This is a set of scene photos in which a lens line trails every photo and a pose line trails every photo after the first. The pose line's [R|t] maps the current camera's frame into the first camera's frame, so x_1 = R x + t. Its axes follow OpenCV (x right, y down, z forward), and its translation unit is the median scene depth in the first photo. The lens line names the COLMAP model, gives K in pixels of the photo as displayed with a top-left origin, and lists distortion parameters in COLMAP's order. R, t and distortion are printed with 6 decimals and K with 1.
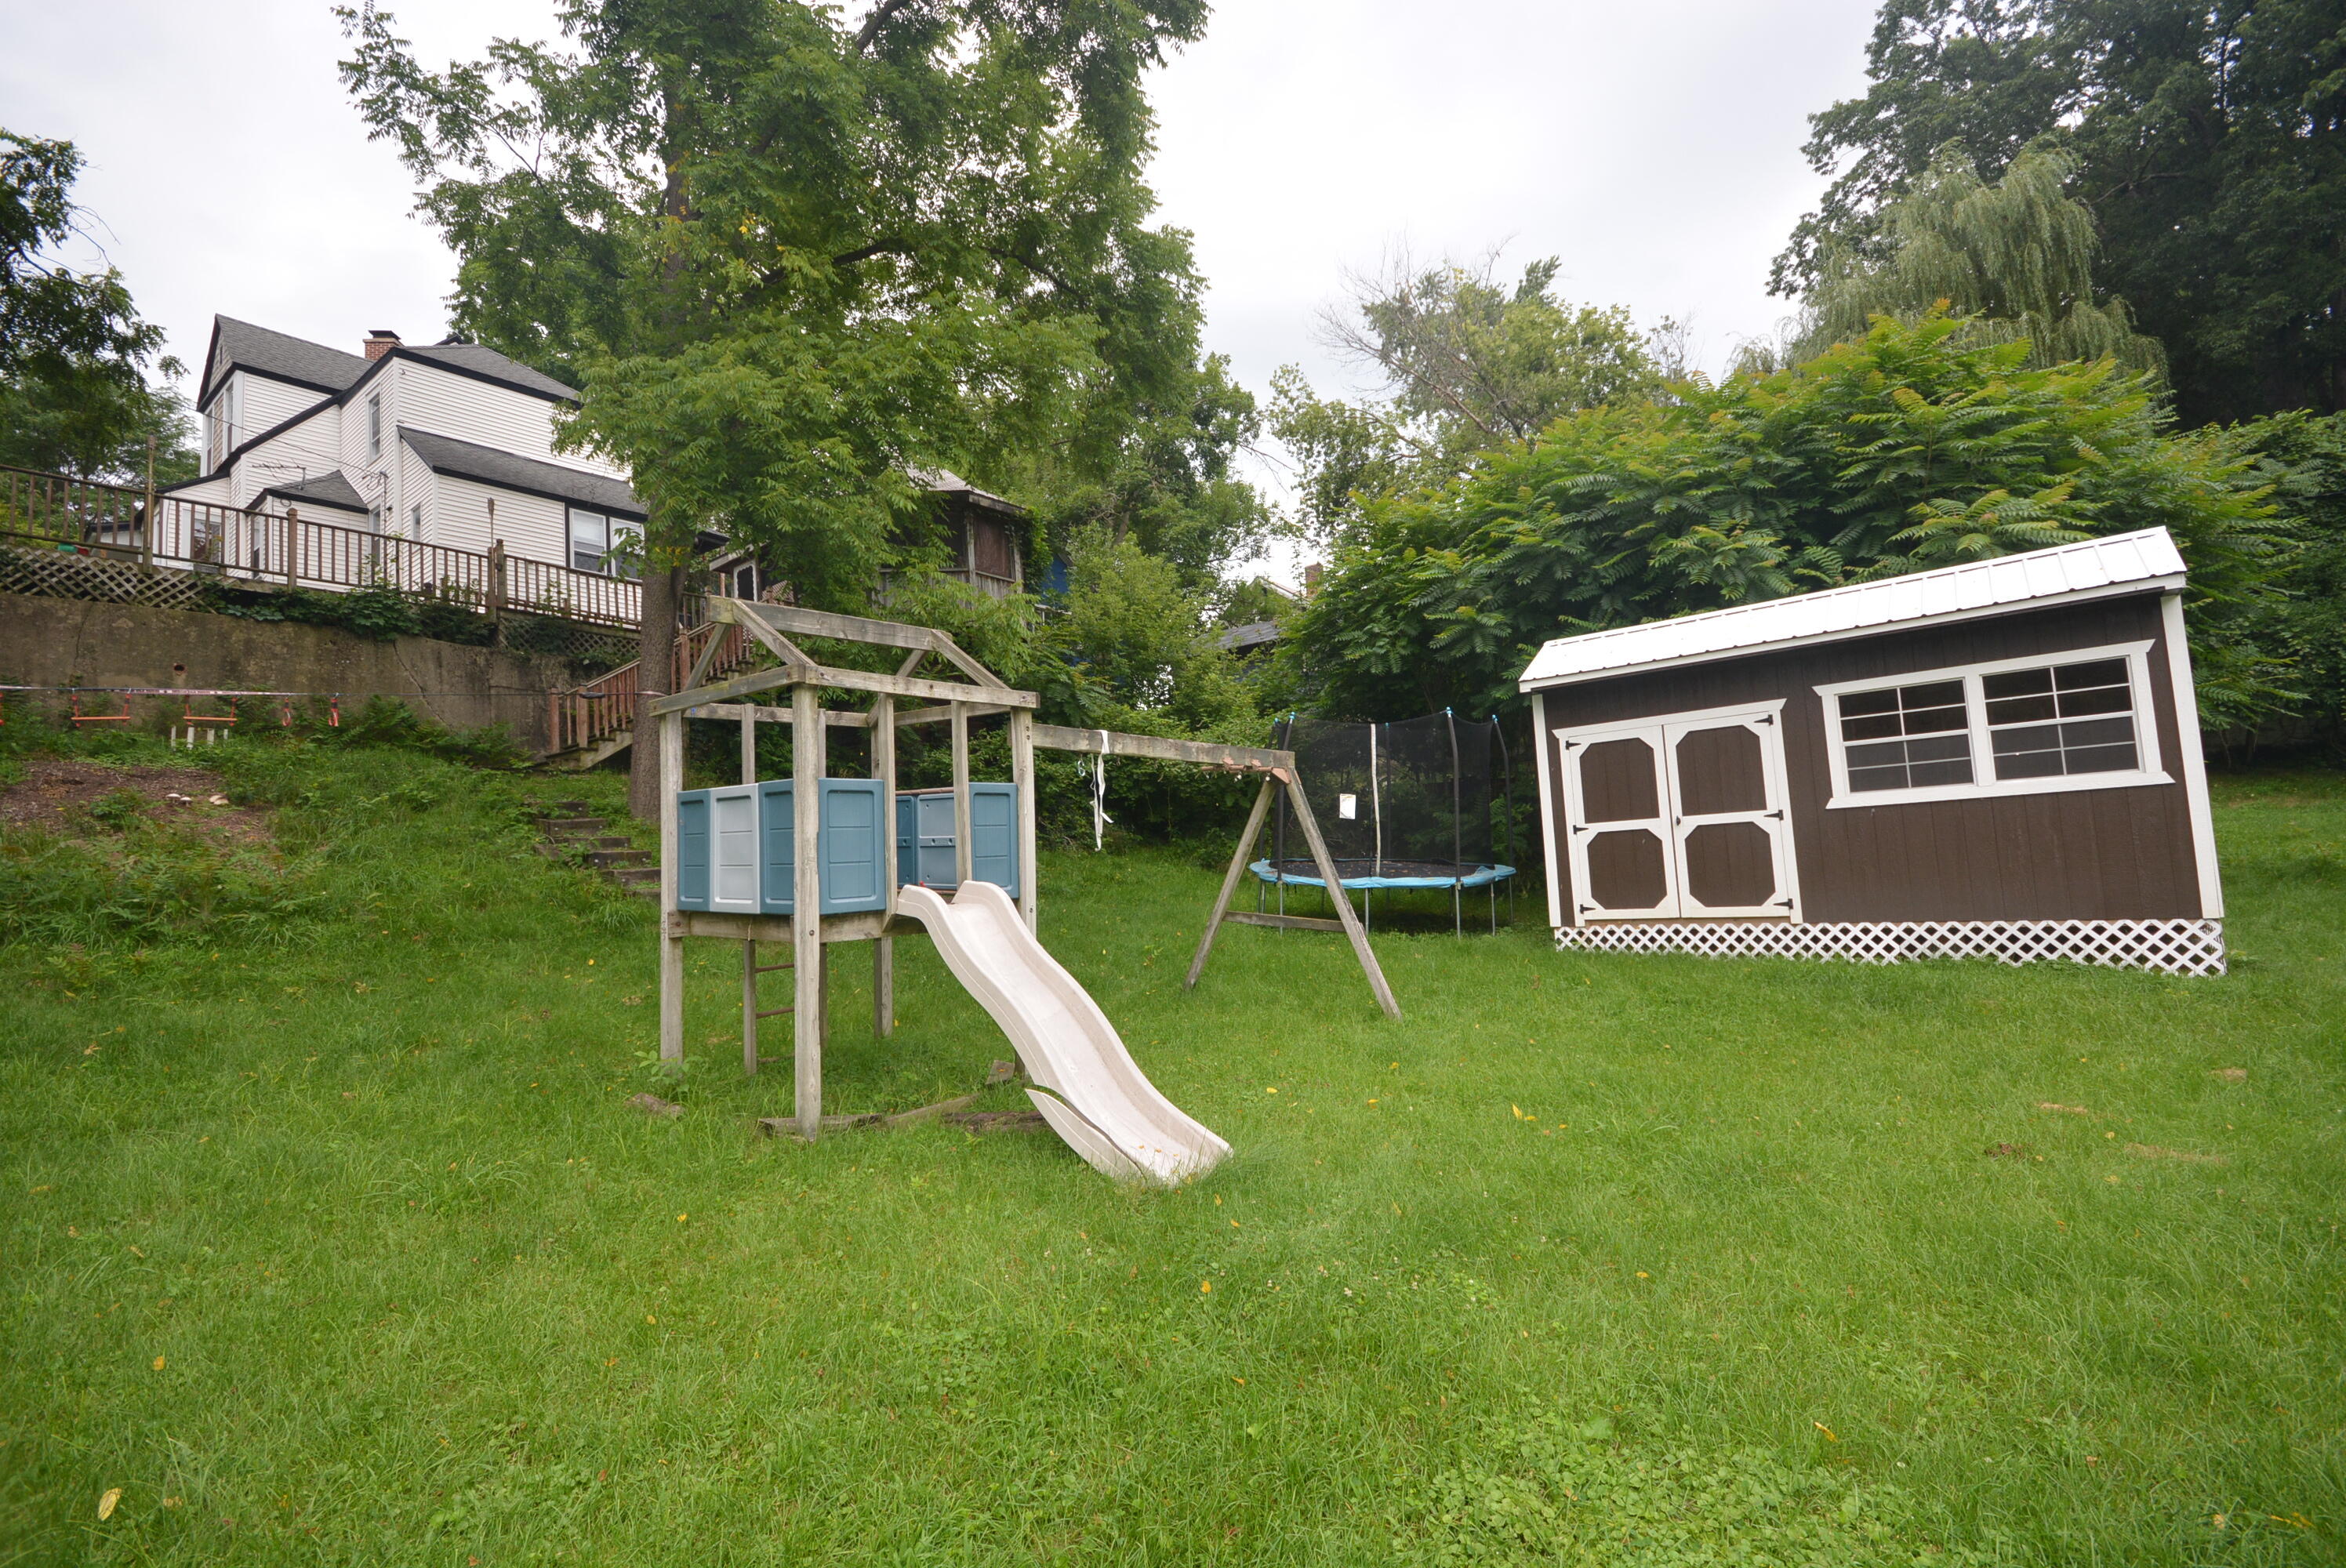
lens RADIAL K [[1007.7, 0, 1177.7], [0, 1007.7, 811.5], [0, 0, 1]] dist [0.017456, -0.014687]
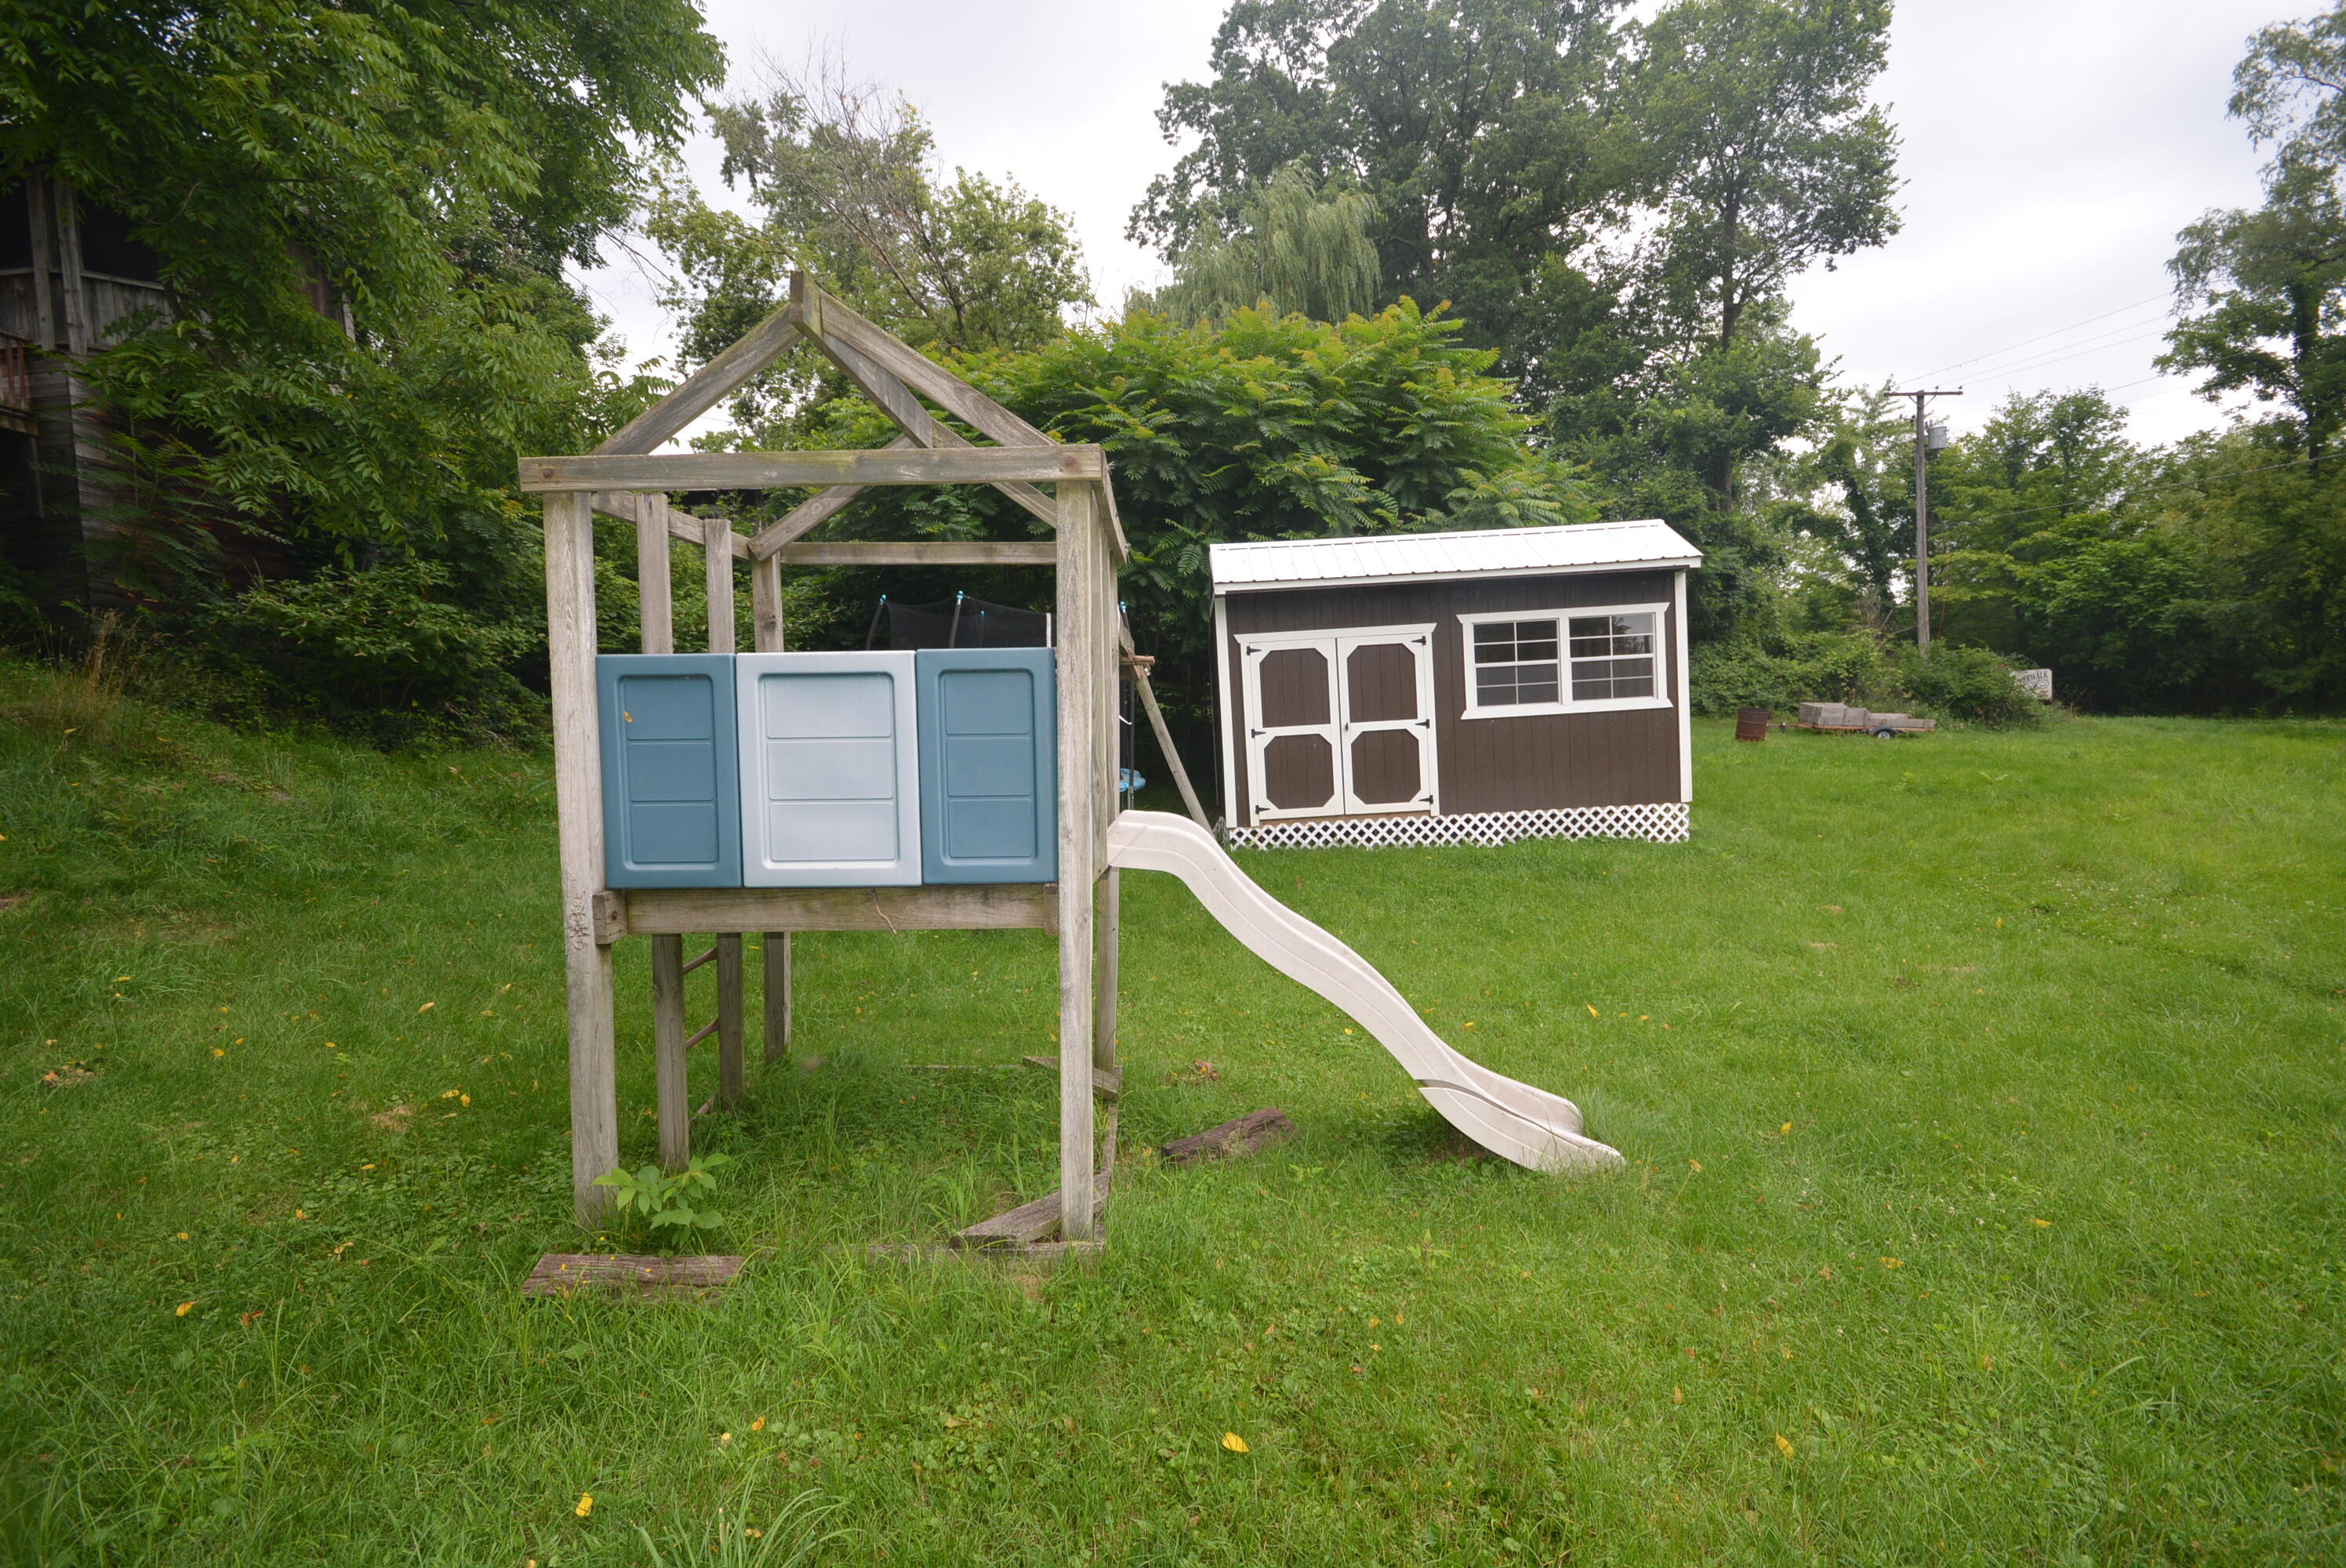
lens RADIAL K [[1007.7, 0, 1177.7], [0, 1007.7, 811.5], [0, 0, 1]] dist [0.017456, -0.014687]
pose [[0.768449, -0.019540, 0.639612, -0.372331], [-0.028676, 0.997478, 0.064925, 0.037343], [-0.639268, -0.068233, 0.765951, 0.286071]]
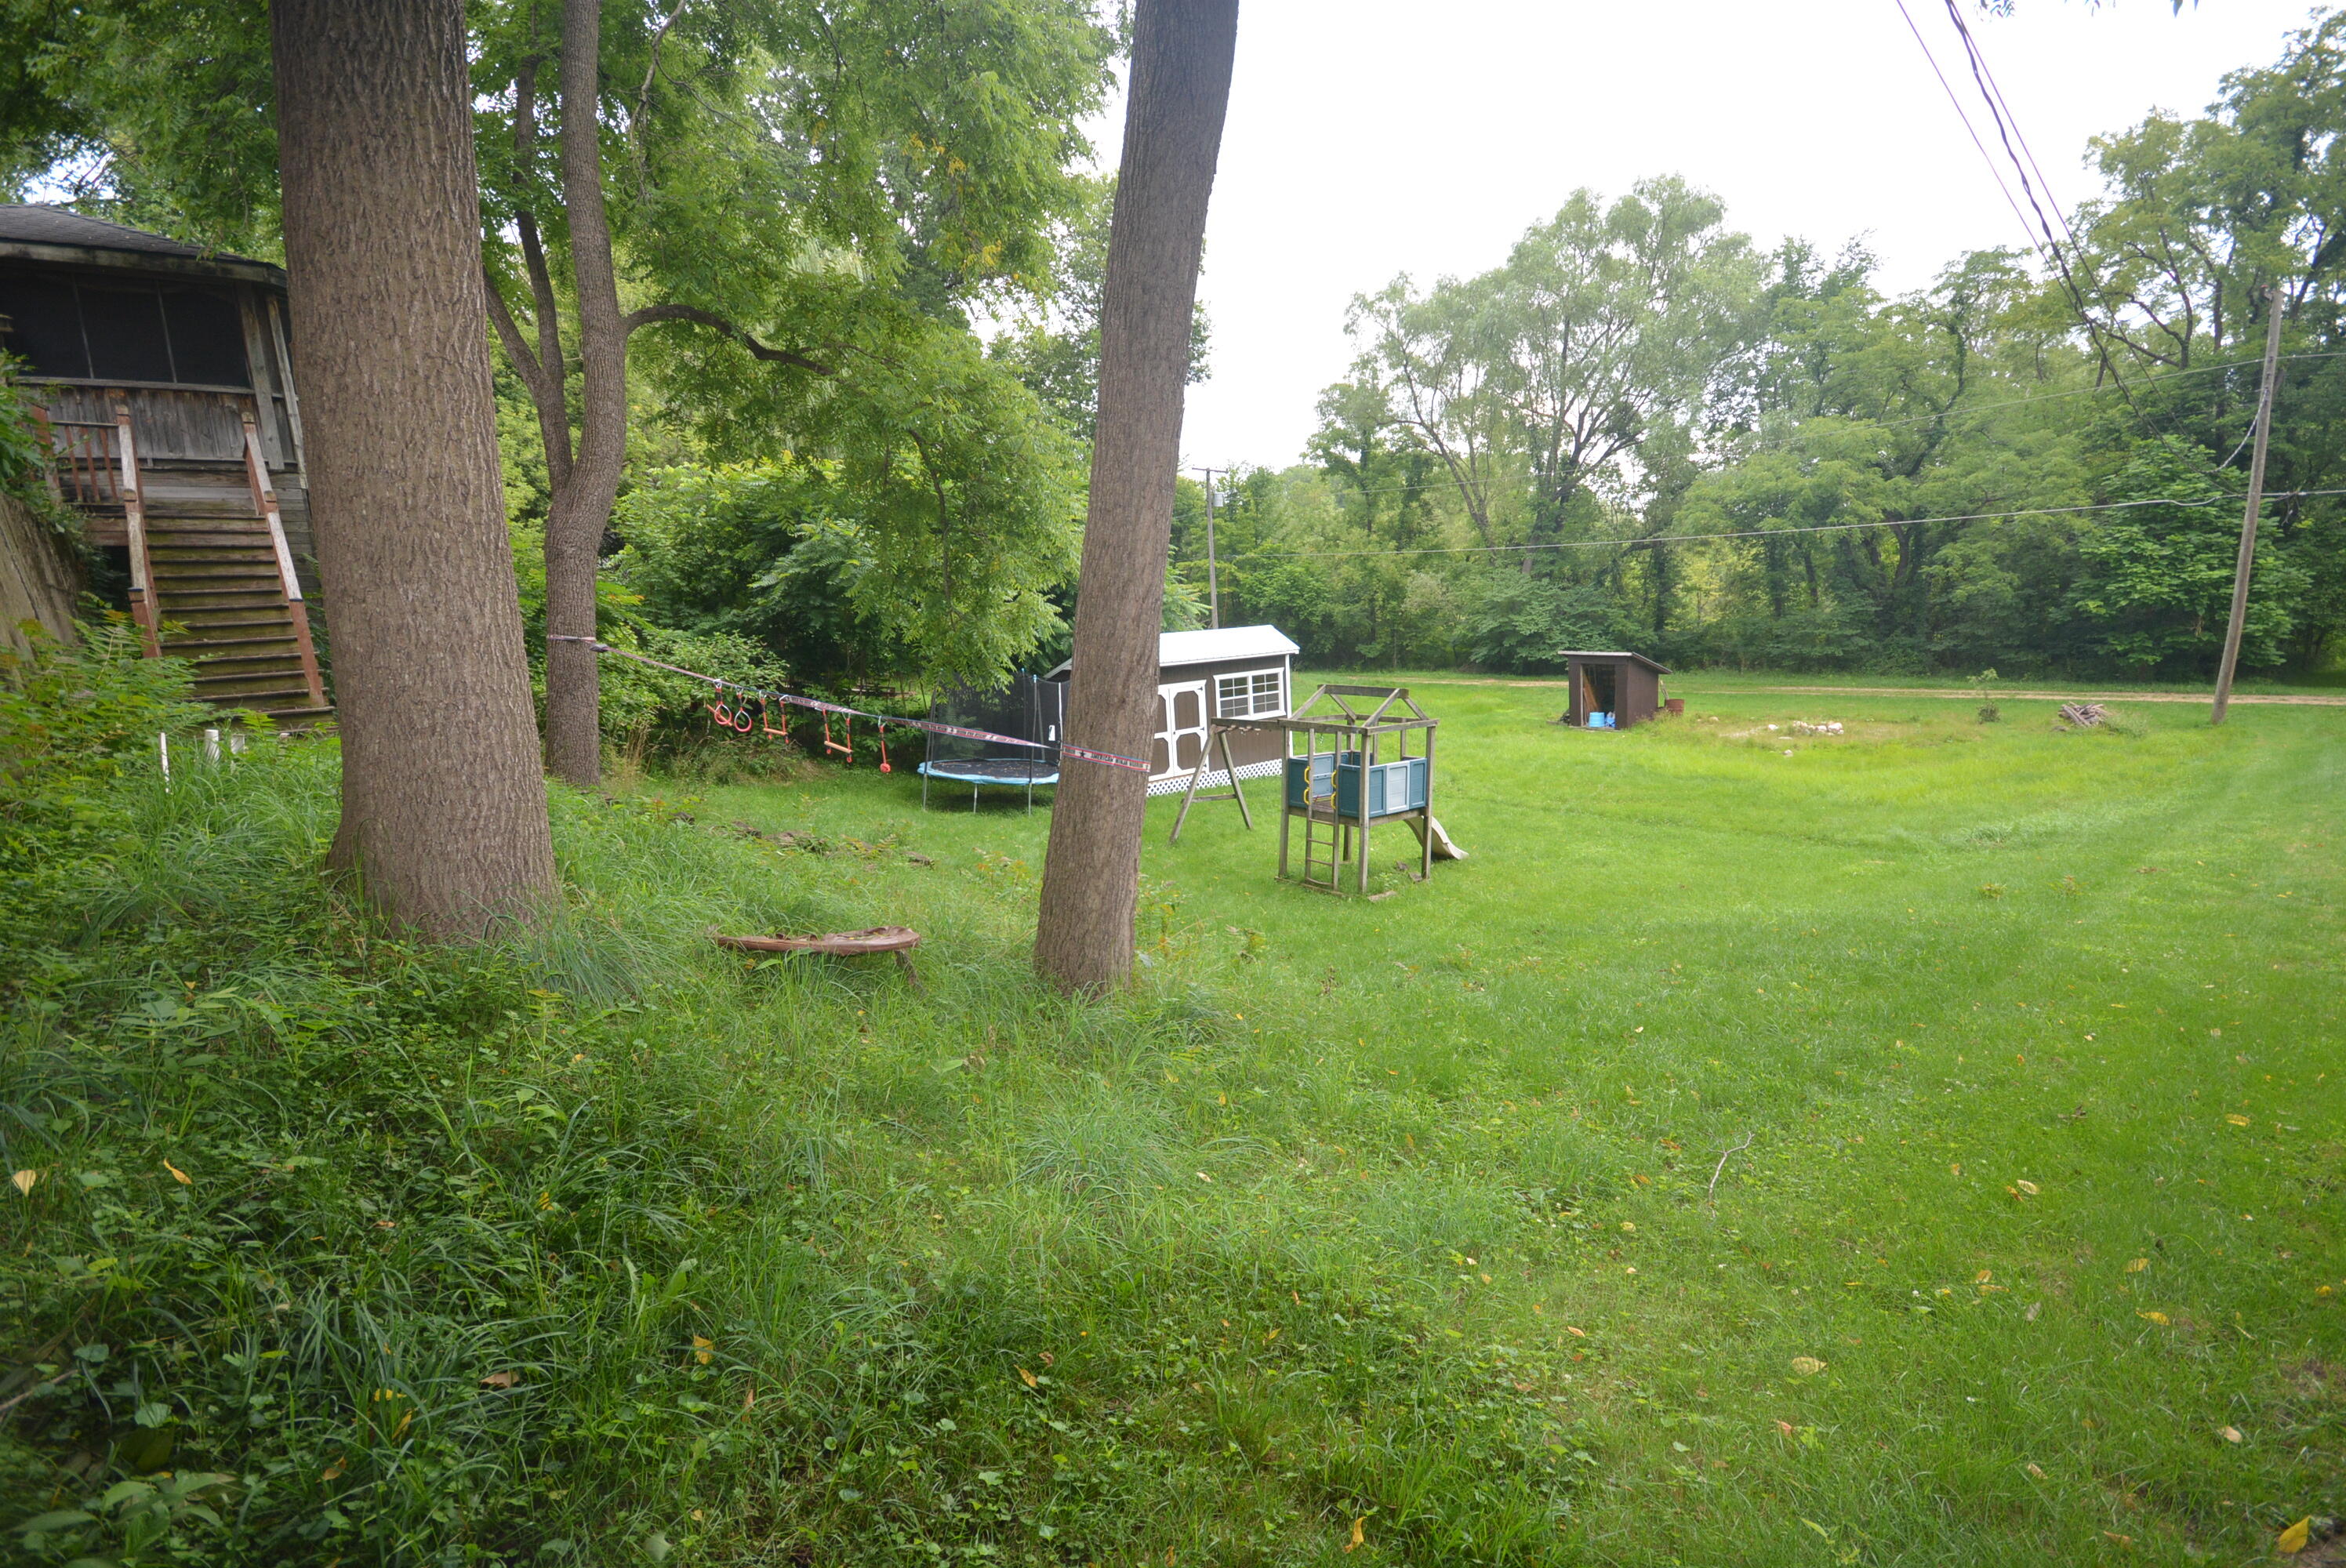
lens RADIAL K [[1007.7, 0, 1177.7], [0, 1007.7, 811.5], [0, 0, 1]] dist [0.017456, -0.014687]
pose [[0.158379, -0.127234, 0.979146, -1.770625], [0.000622, 0.991675, 0.128761, -0.109245], [-0.987378, -0.019784, 0.157140, 0.683914]]
